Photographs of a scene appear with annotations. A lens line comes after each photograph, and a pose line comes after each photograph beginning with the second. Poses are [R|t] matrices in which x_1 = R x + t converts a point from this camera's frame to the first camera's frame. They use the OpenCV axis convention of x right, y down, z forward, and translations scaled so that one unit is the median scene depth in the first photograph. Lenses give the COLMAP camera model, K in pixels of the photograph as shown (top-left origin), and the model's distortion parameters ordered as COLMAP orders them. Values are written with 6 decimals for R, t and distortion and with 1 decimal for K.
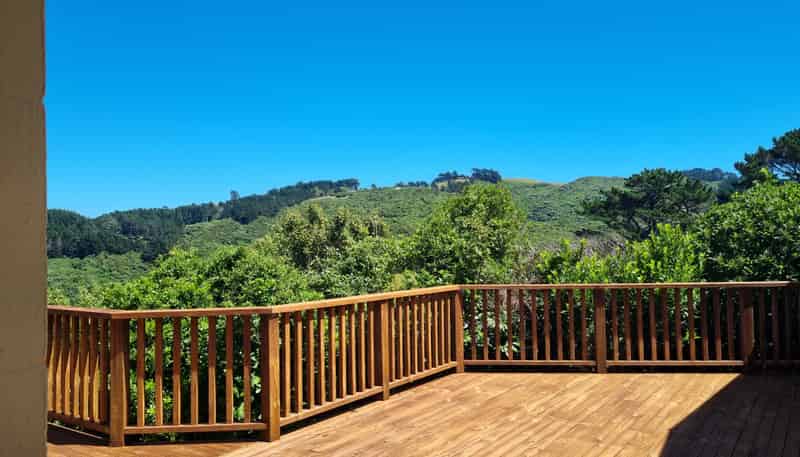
lens RADIAL K [[609.6, 0, 400.0], [0, 609.6, 228.5], [0, 0, 1]] dist [0.043098, 0.000649]
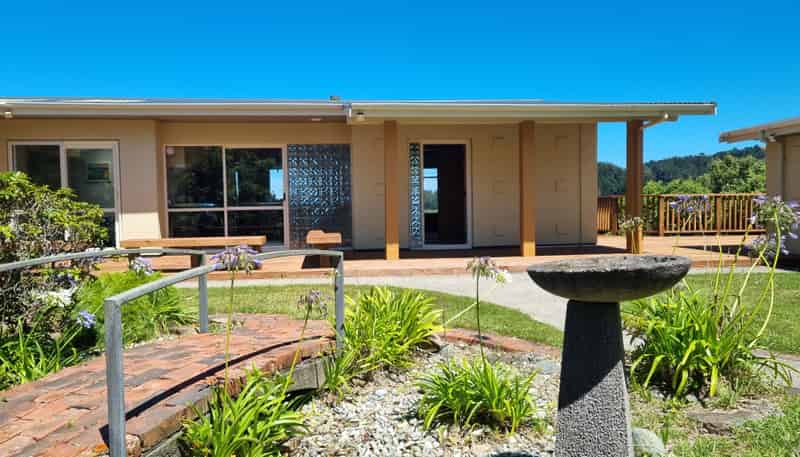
lens RADIAL K [[609.6, 0, 400.0], [0, 609.6, 228.5], [0, 0, 1]] dist [0.043098, 0.000649]
pose [[0.683992, 0.043751, -0.728176, 1.114712], [0.016460, 0.997020, 0.075366, 0.046680], [0.729304, -0.063535, 0.681234, -2.007613]]
